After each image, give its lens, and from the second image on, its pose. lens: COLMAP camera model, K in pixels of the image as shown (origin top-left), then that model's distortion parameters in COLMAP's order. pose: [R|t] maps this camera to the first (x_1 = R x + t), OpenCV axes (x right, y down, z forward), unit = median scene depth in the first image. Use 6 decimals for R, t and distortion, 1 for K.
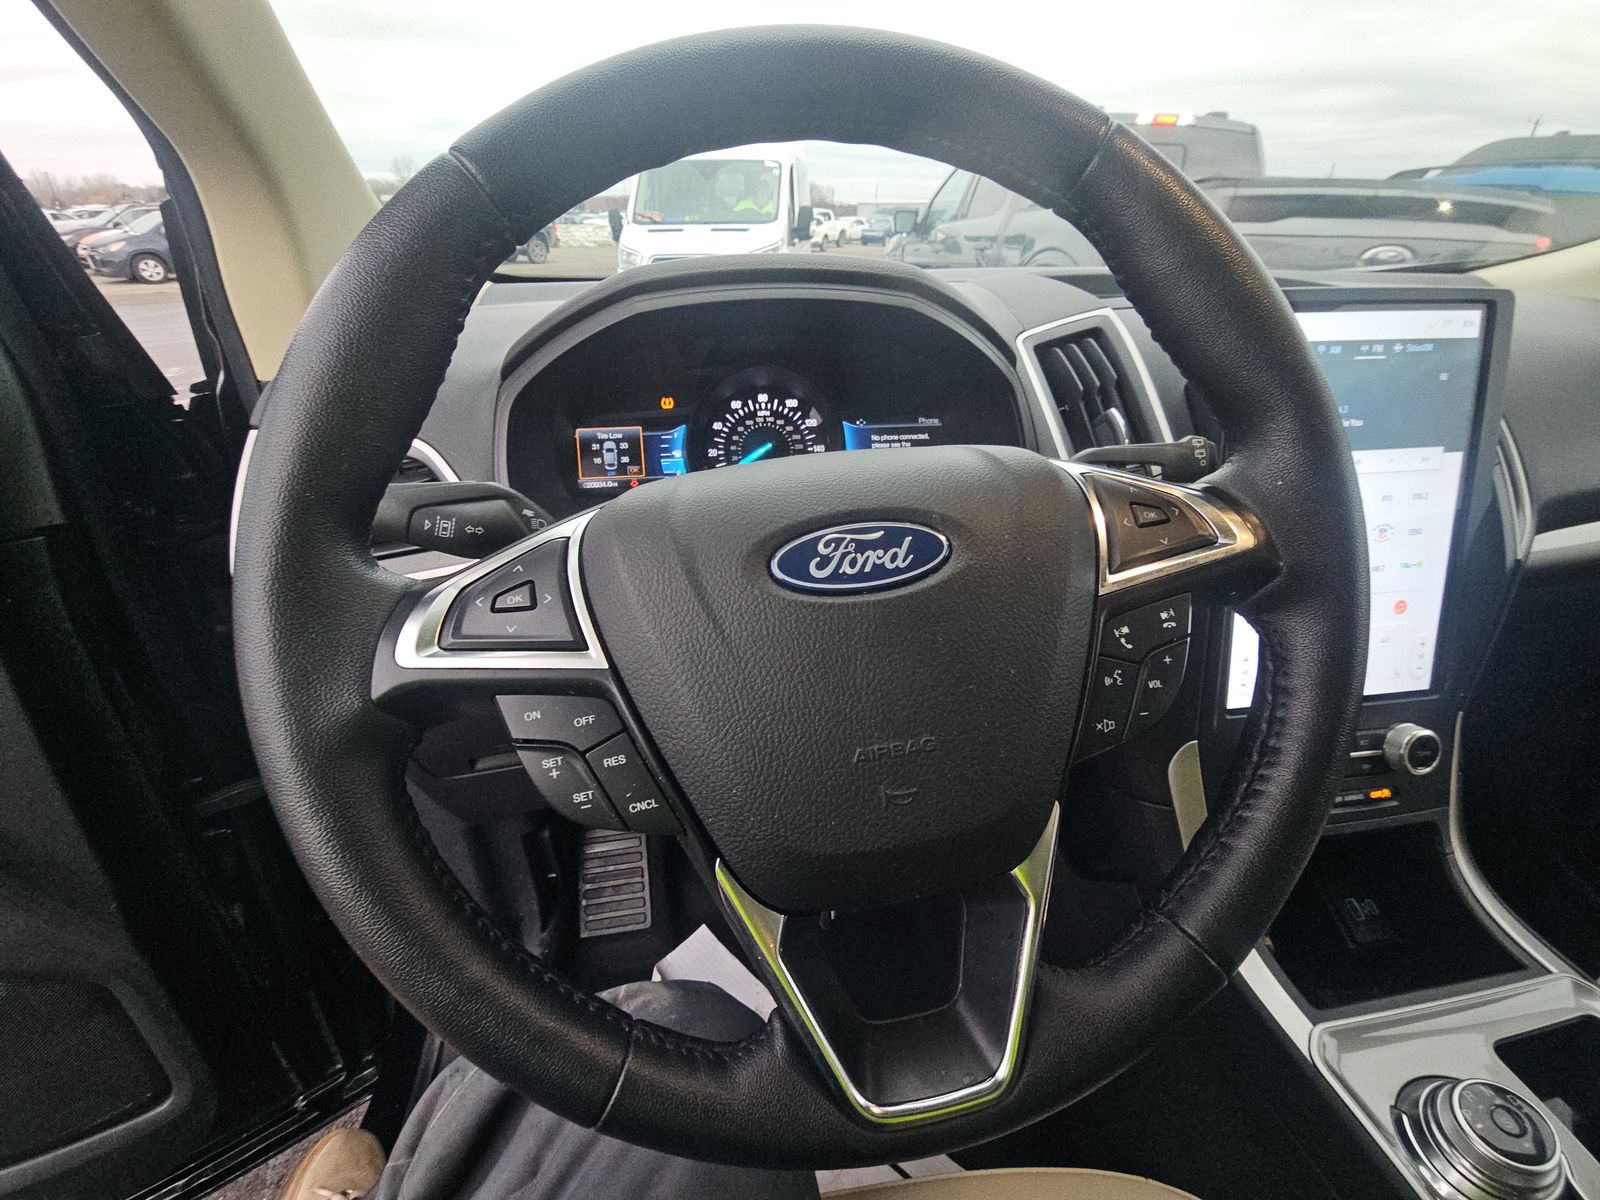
lens RADIAL K [[650.3, 0, 793.2], [0, 650.3, 606.1], [0, 0, 1]] dist [0.013614, -0.012083]
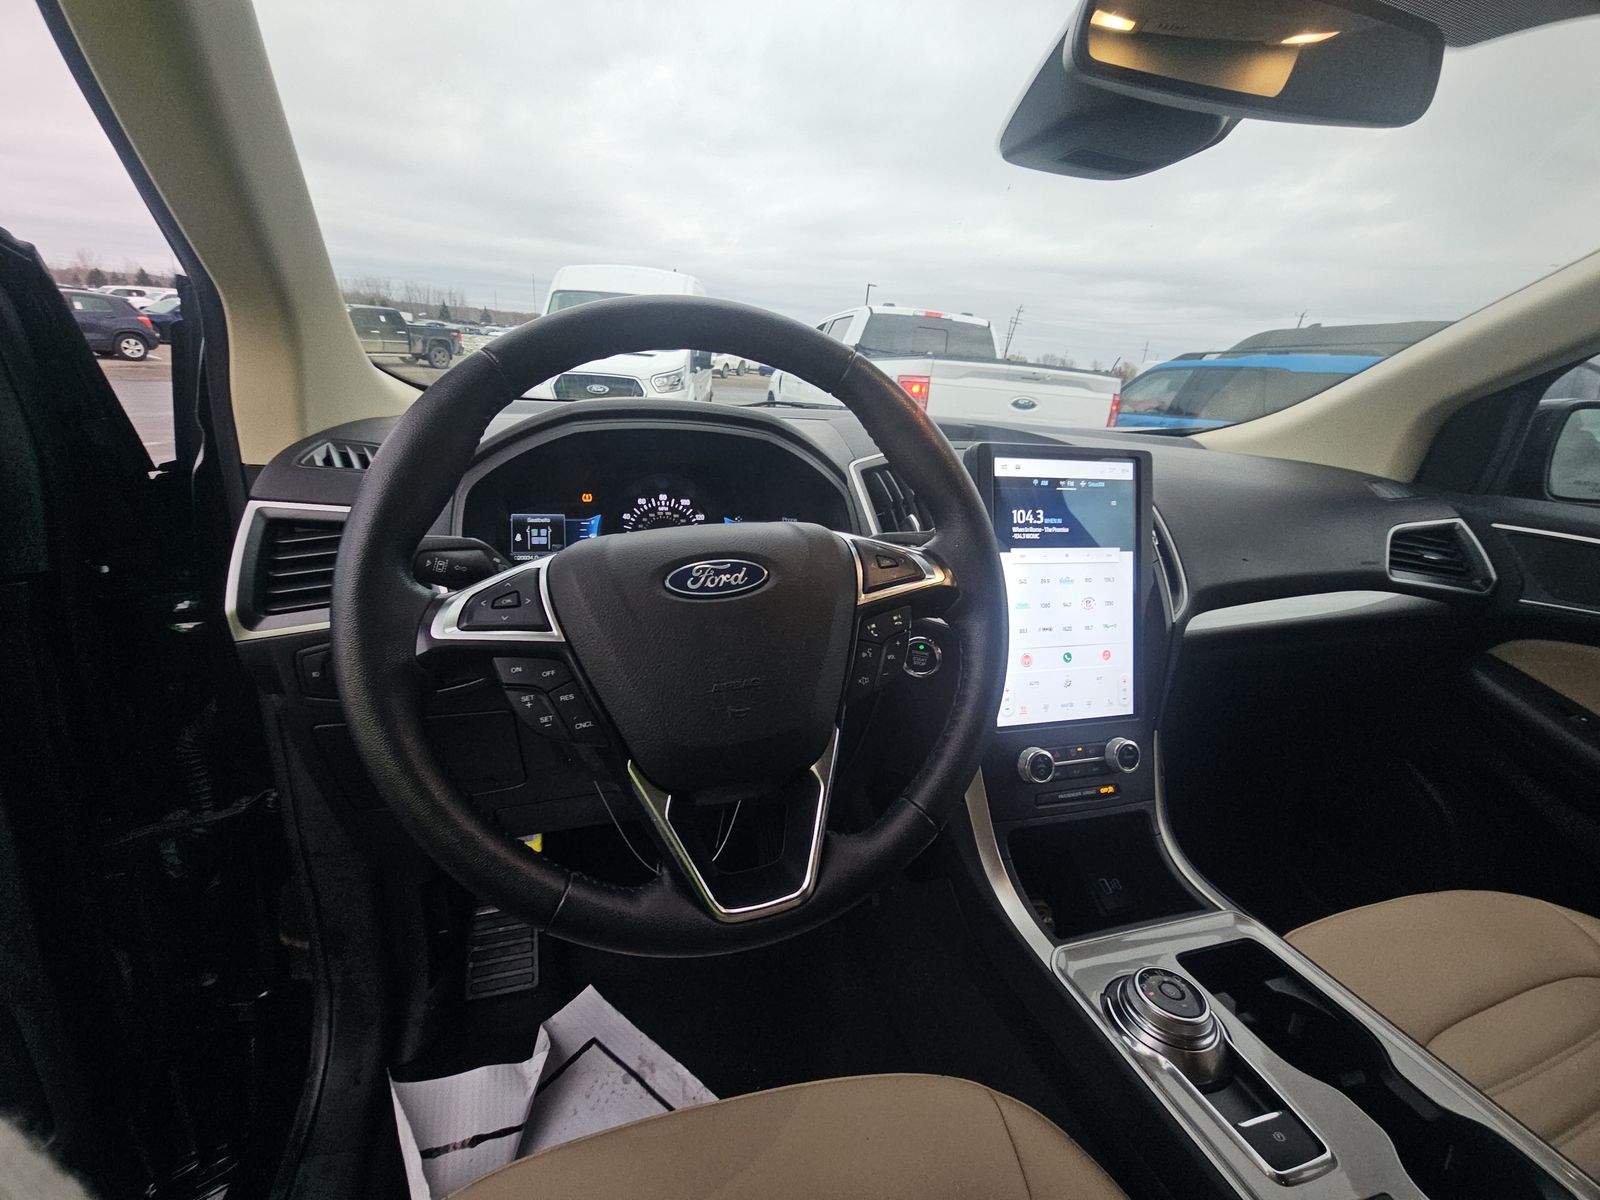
lens RADIAL K [[650.3, 0, 793.2], [0, 650.3, 606.1], [0, 0, 1]] dist [0.013614, -0.012083]
pose [[0.987218, 0.019935, 0.158125, 0.011363], [0.005731, 0.987065, -0.160218, 0.132863], [-0.159273, 0.159076, 0.974334, -0.348282]]
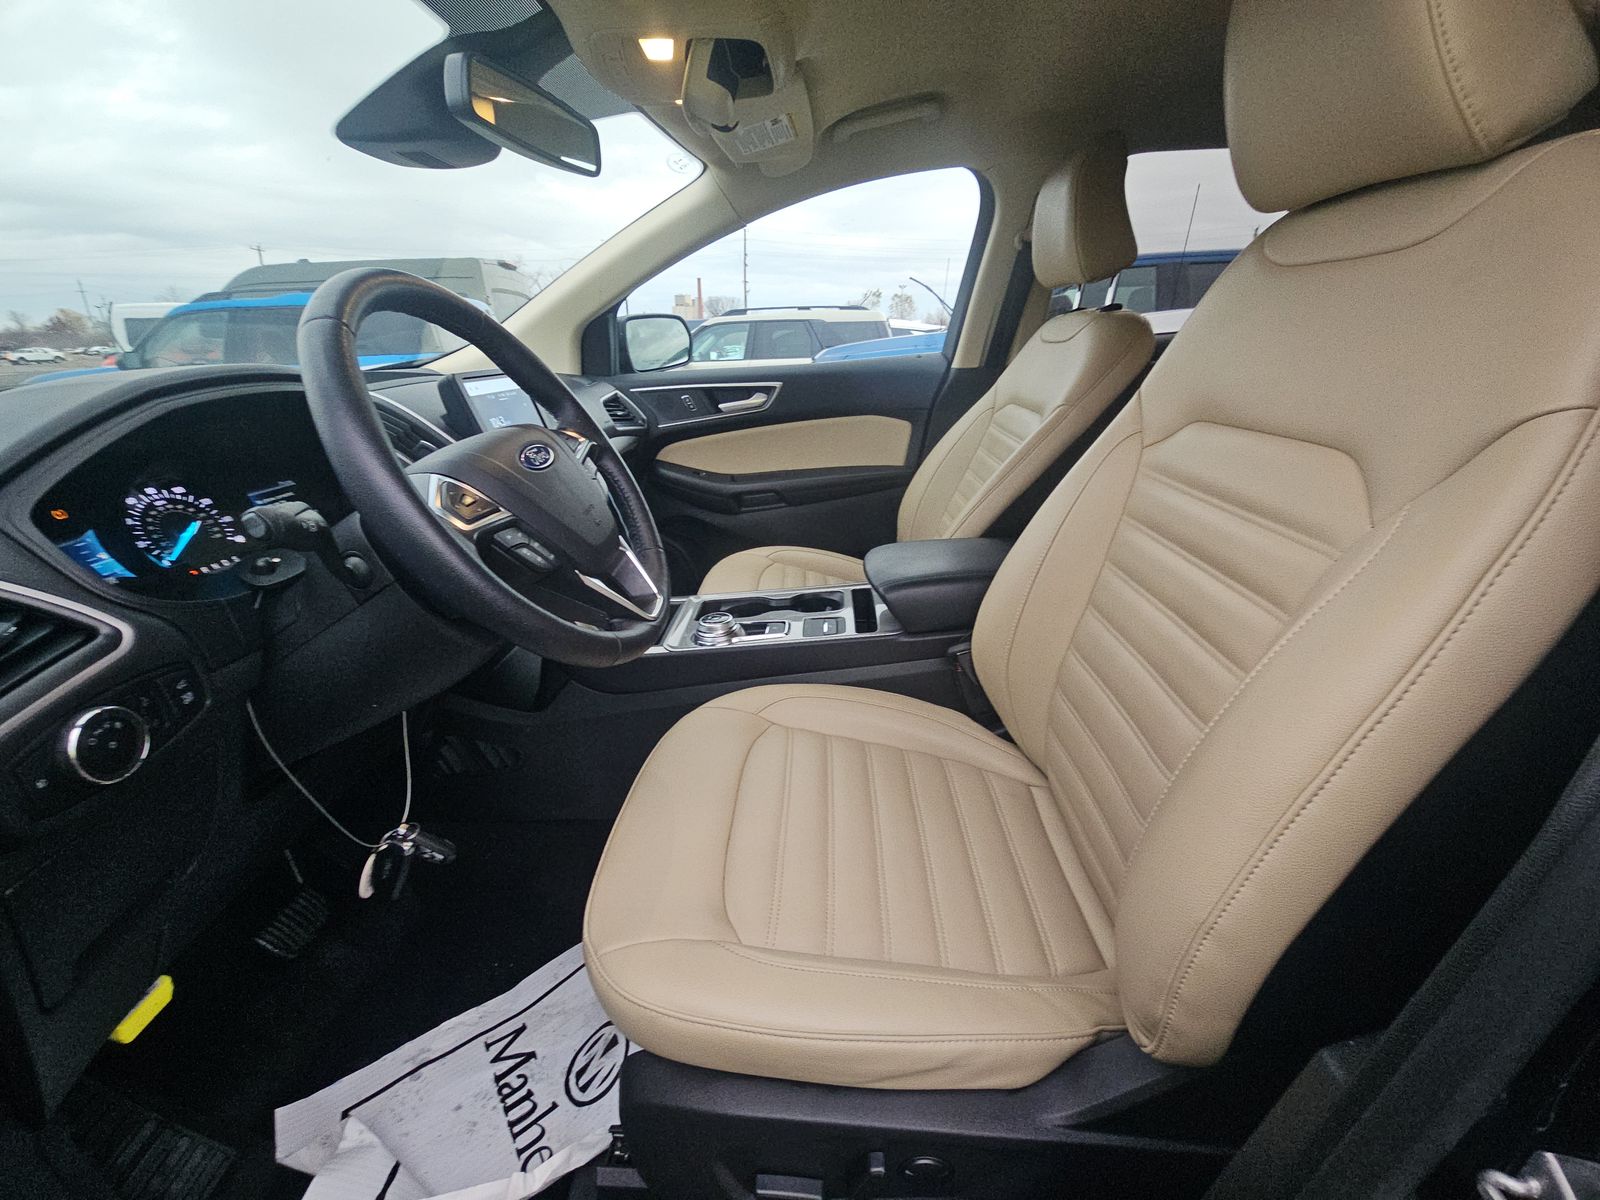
lens RADIAL K [[648.5, 0, 800.0], [0, 648.5, 600.0], [0, 0, 1]] dist [0.000628, -0.000030]
pose [[0.178206, -0.370113, 0.911734, -1.169698], [0.497043, 0.833525, 0.241214, 0.151636], [-0.849230, 0.410185, 0.332501, -0.297216]]
